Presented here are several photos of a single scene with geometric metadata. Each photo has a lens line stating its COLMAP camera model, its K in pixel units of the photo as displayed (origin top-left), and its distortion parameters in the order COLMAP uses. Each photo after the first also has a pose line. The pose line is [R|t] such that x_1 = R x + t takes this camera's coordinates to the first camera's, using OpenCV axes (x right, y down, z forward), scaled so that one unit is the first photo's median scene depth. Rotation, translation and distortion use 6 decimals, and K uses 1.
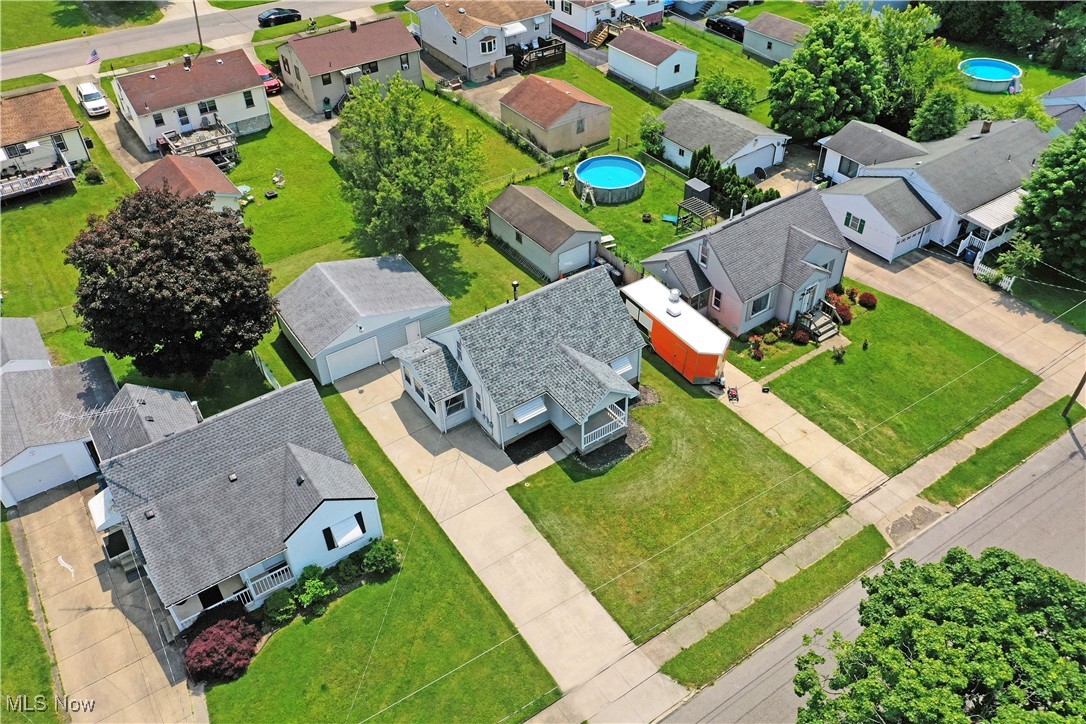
lens RADIAL K [[852.1, 0, 538.9], [0, 852.1, 360.1], [0, 0, 1]] dist [0.010687, 0.000958]
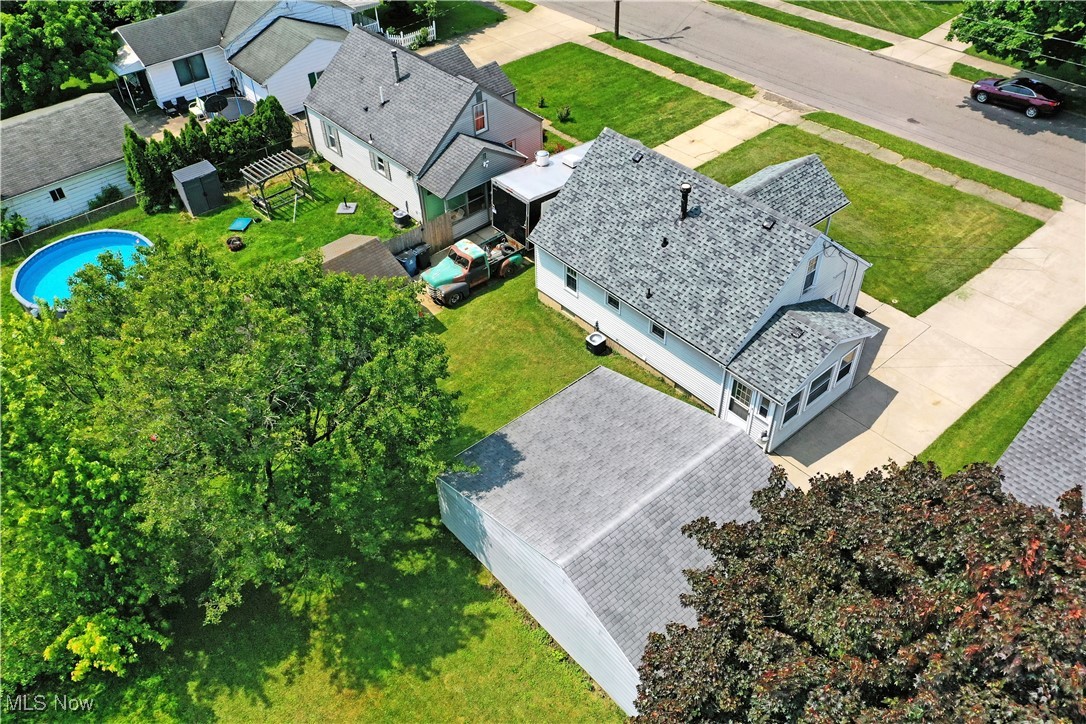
lens RADIAL K [[864.0, 0, 538.9], [0, 864.0, 358.6], [0, 0, 1]] dist [0.019344, 0.004976]
pose [[-0.117308, -0.642780, 0.757016, -0.561319], [0.661840, 0.517721, 0.542155, -0.431850], [-0.740409, 0.564623, 0.364685, 0.921294]]
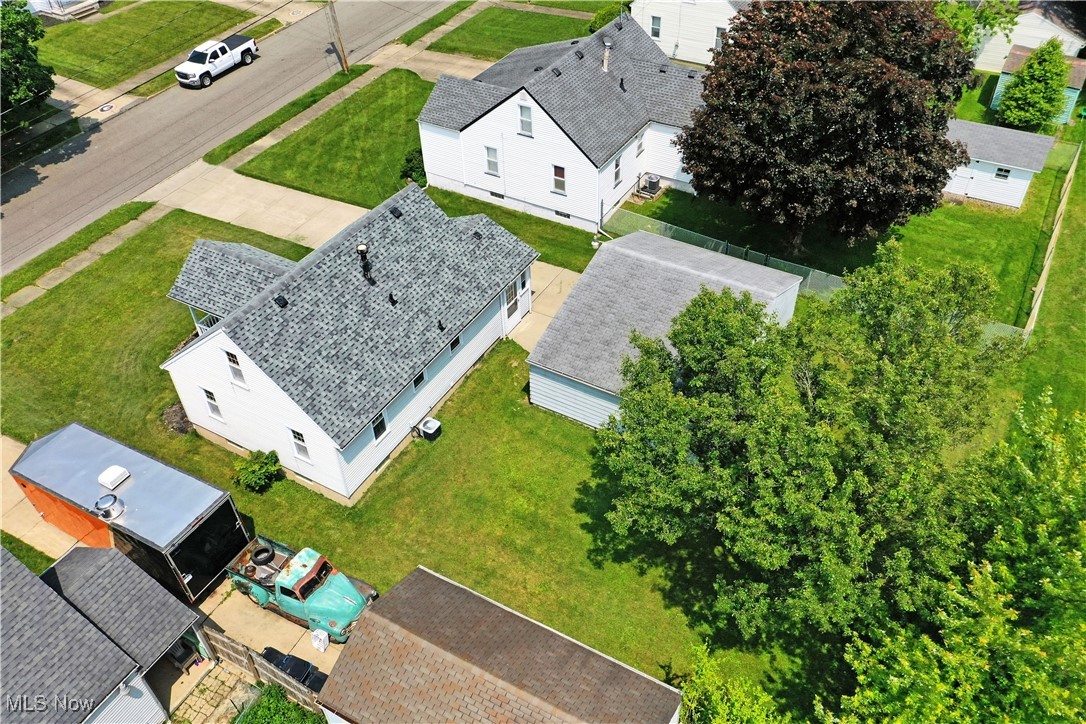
lens RADIAL K [[864.0, 0, 538.9], [0, 864.0, 358.6], [0, 0, 1]] dist [0.019344, 0.004976]
pose [[-0.900776, 0.328112, -0.284509, 0.057972], [-0.233139, 0.187372, 0.954221, -0.684926], [0.366400, 0.925869, -0.092284, 1.172831]]
